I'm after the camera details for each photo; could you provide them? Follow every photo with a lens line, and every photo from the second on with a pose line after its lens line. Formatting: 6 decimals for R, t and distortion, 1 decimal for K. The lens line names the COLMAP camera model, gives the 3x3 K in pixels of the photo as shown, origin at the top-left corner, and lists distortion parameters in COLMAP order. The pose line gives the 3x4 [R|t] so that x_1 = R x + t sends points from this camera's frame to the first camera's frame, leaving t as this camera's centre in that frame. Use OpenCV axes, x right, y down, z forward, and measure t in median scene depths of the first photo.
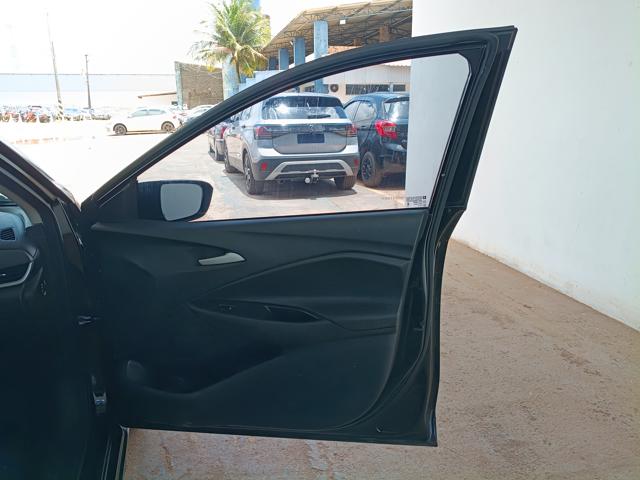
lens RADIAL K [[485.5, 0, 322.2], [0, 485.5, 240.1], [0, 0, 1]] dist [-0.006561, -0.024894]
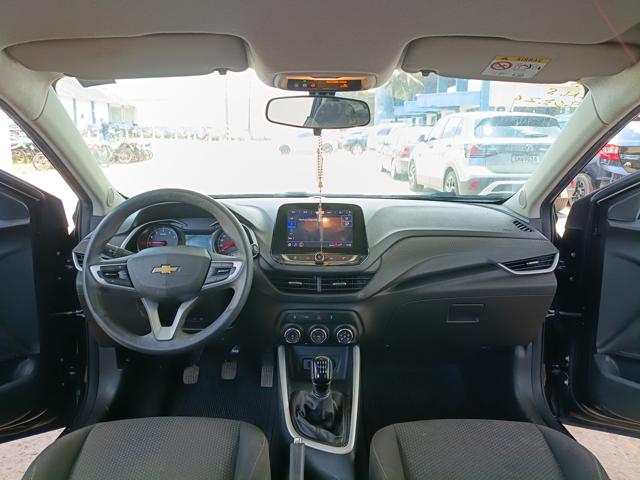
lens RADIAL K [[485.5, 0, 321.1], [0, 485.5, 239.1], [0, 0, 1]] dist [-0.006561, -0.024894]
pose [[0.974849, 0.054651, -0.216063, -0.194662], [-0.065721, 0.996851, -0.044382, 0.021956], [0.212957, 0.057465, 0.975370, -0.028196]]
